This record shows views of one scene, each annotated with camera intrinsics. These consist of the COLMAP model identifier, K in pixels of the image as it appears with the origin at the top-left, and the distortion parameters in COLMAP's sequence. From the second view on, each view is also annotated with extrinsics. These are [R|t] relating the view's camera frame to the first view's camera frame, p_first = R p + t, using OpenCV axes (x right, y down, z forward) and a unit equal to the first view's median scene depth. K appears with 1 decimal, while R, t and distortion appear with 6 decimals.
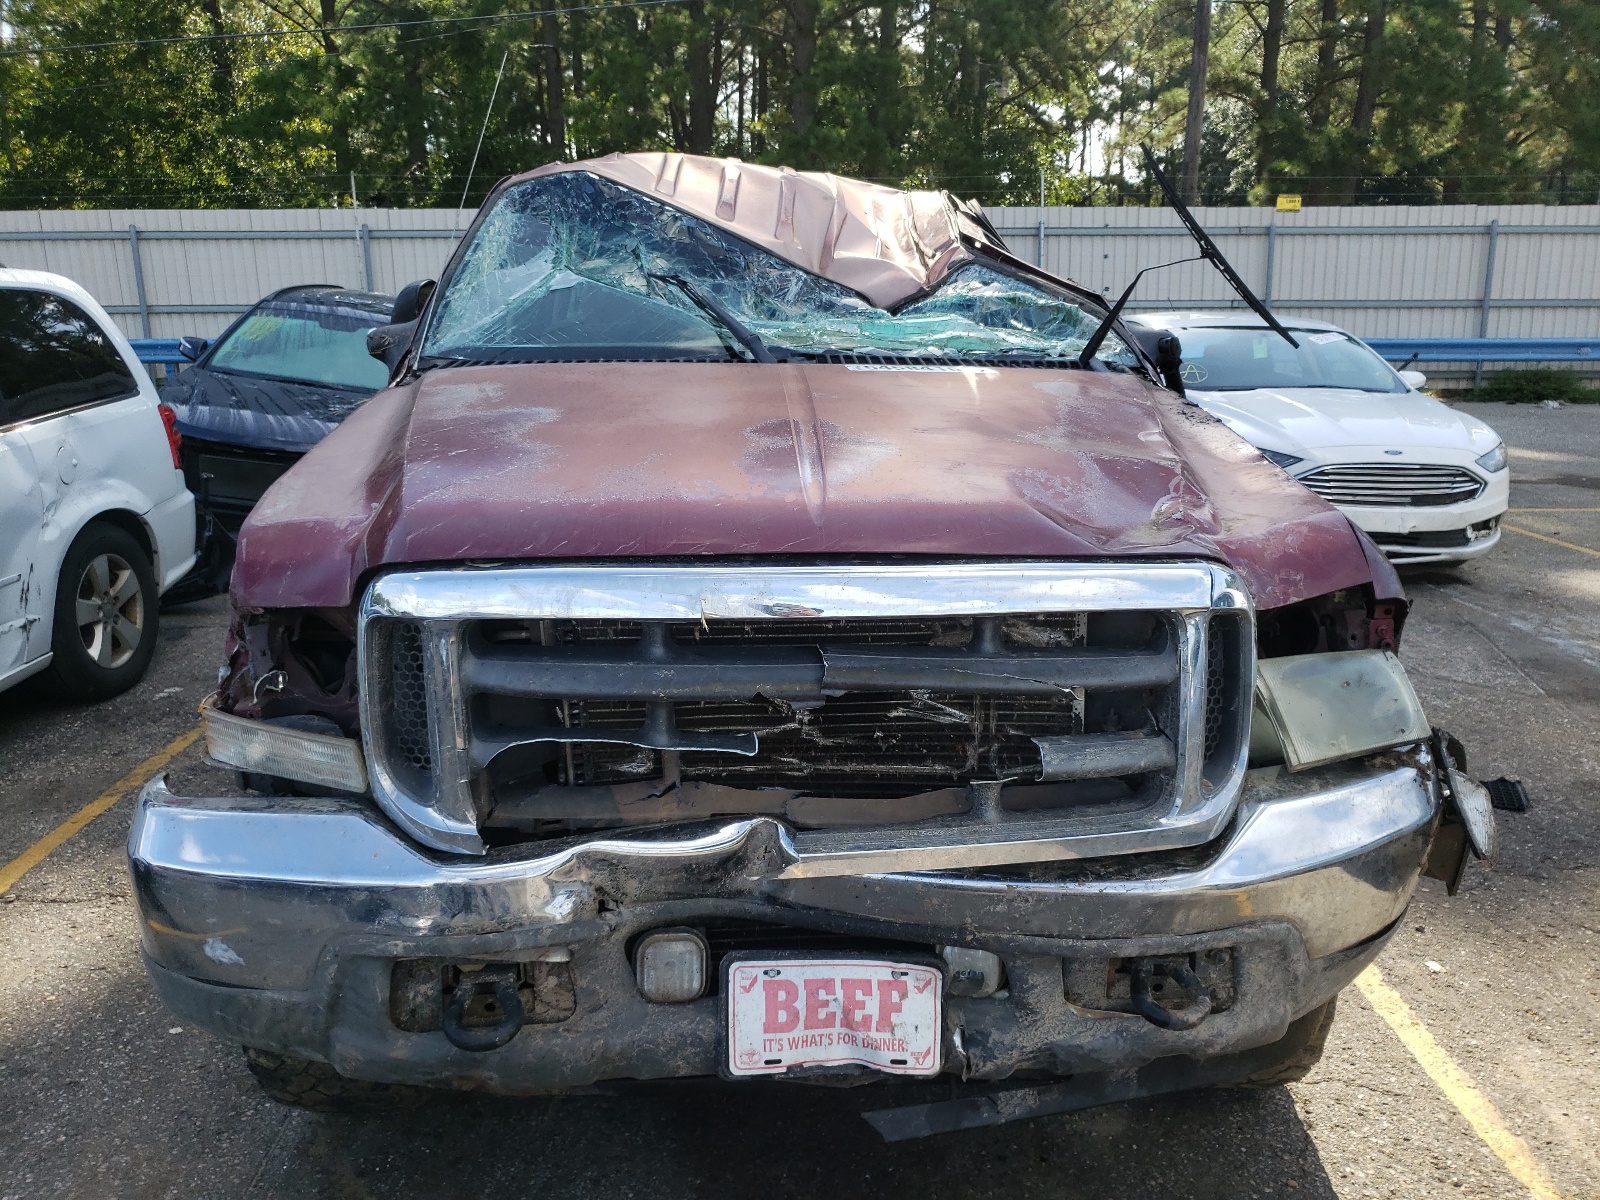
lens RADIAL K [[1238.9, 0, 805.9], [0, 1238.9, 600.6], [0, 0, 1]] dist [0.003762, 0.001782]
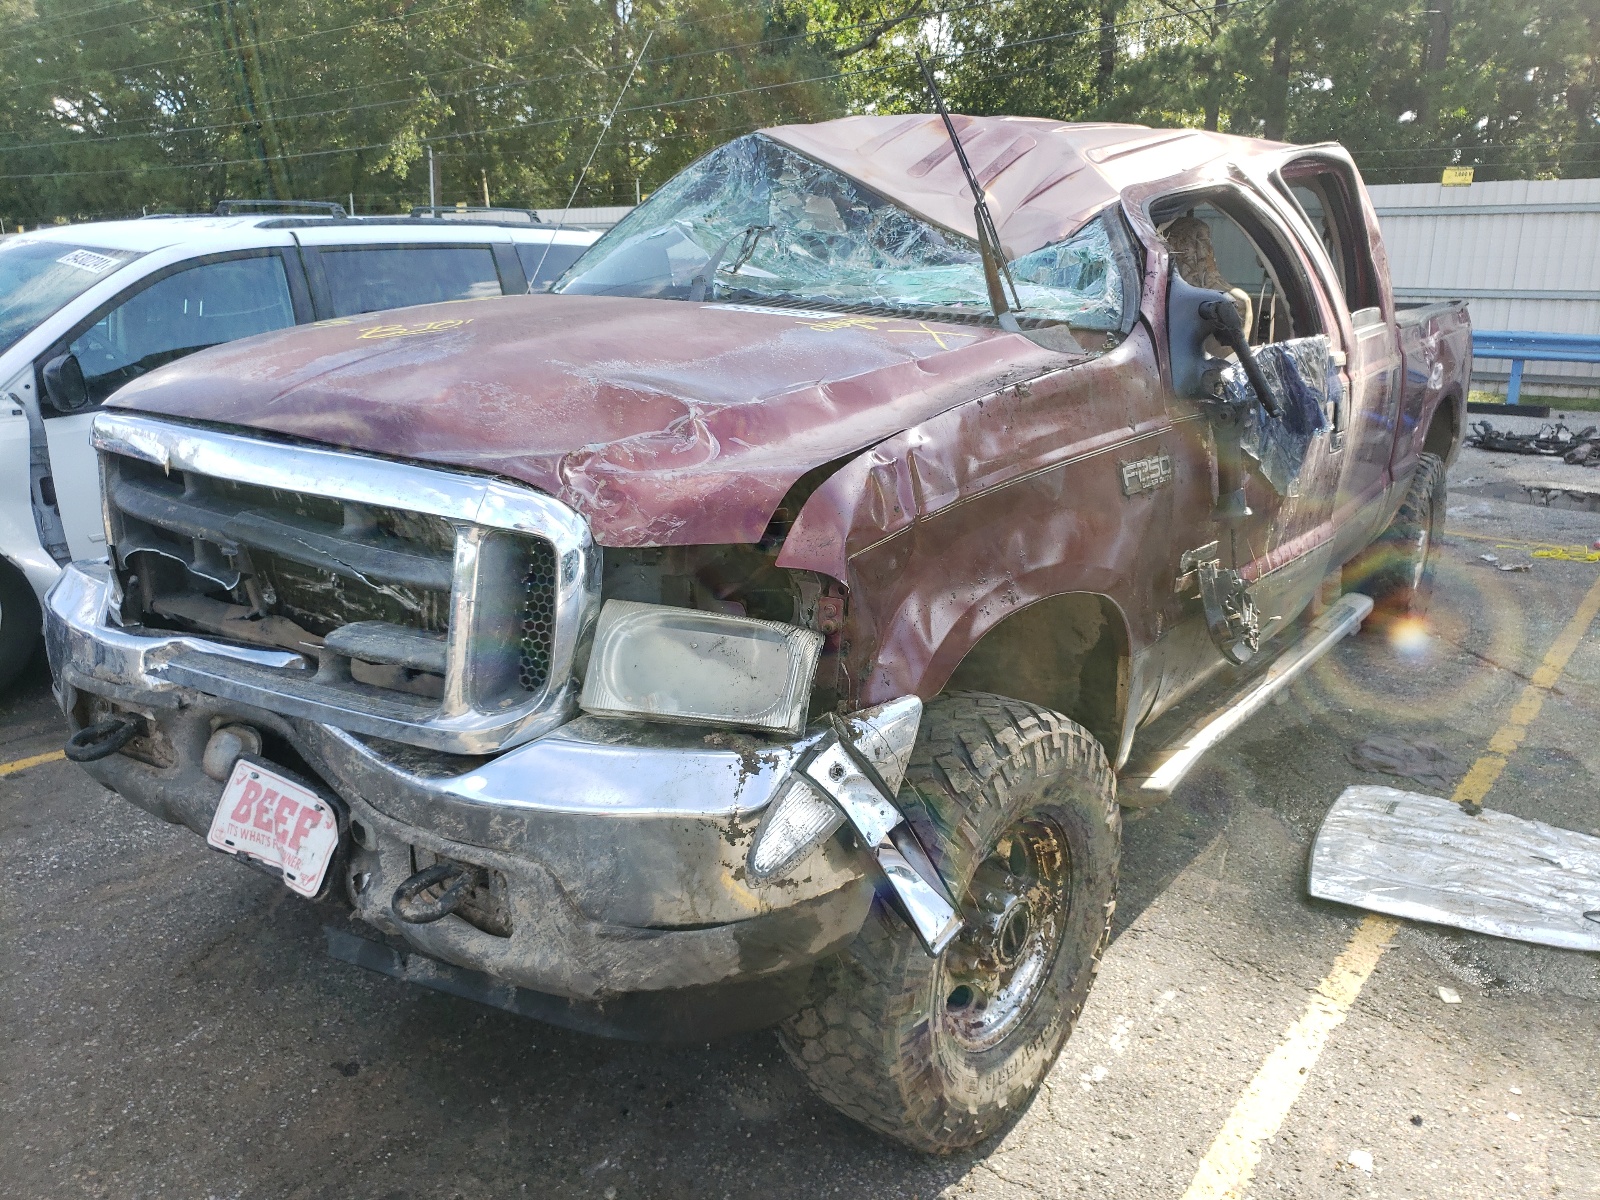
lens RADIAL K [[1238.9, 0, 805.2], [0, 1238.9, 599.8], [0, 0, 1]] dist [0.003762, 0.001782]
pose [[0.798611, 0.185449, -0.572564, 1.077659], [-0.182864, 0.981135, 0.062723, -0.043891], [0.573395, 0.054610, 0.817457, 0.310129]]
